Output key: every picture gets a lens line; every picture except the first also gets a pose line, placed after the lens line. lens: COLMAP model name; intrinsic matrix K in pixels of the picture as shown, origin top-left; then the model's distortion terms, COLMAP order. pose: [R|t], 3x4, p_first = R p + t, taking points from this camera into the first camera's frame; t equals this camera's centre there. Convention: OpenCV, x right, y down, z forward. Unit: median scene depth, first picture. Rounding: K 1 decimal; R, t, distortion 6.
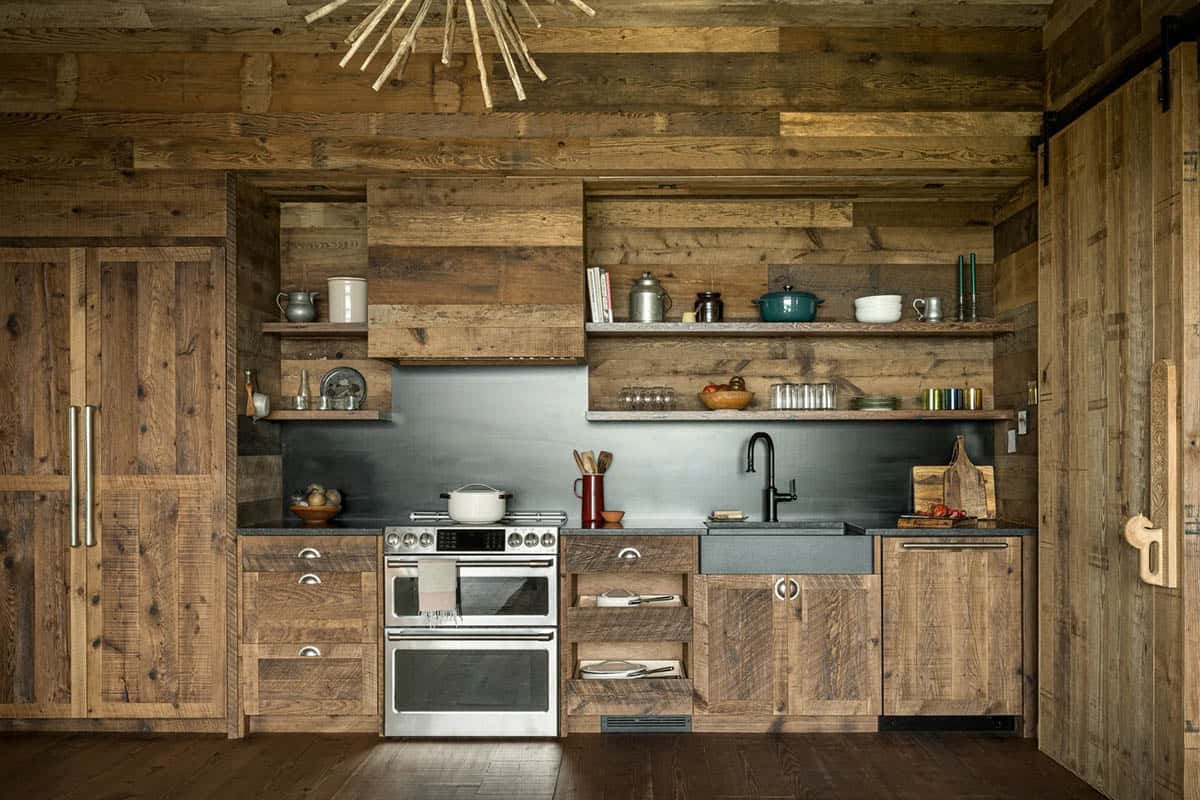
lens RADIAL K [[1235.3, 0, 598.4], [0, 1235.3, 427.2], [0, 0, 1]] dist [0.005501, -0.010356]
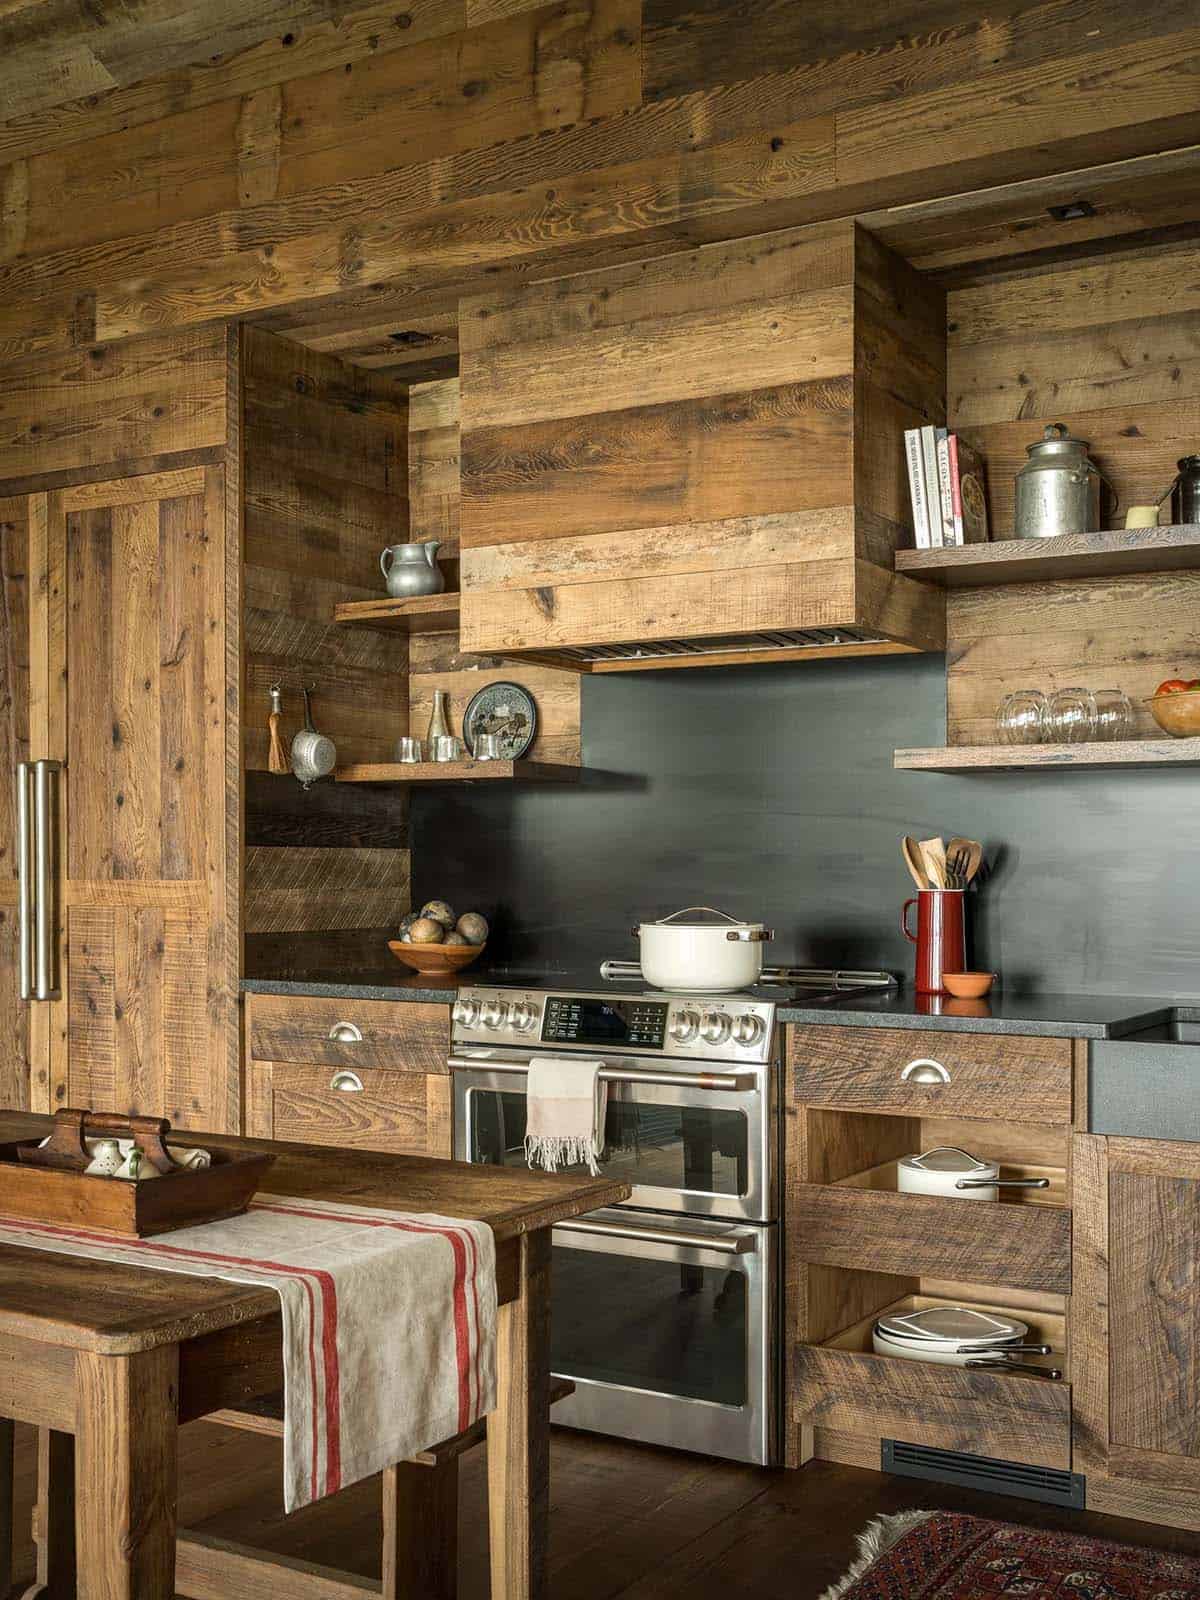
lens RADIAL K [[1779.4, 0, 602.6], [0, 1779.4, 874.9], [0, 0, 1]] dist [0.007319, -0.014363]
pose [[0.853278, 0.006704, -0.521413, 0.246052], [0.003522, 0.999820, 0.018619, 0.021355], [0.521444, -0.017723, 0.853101, 0.405251]]
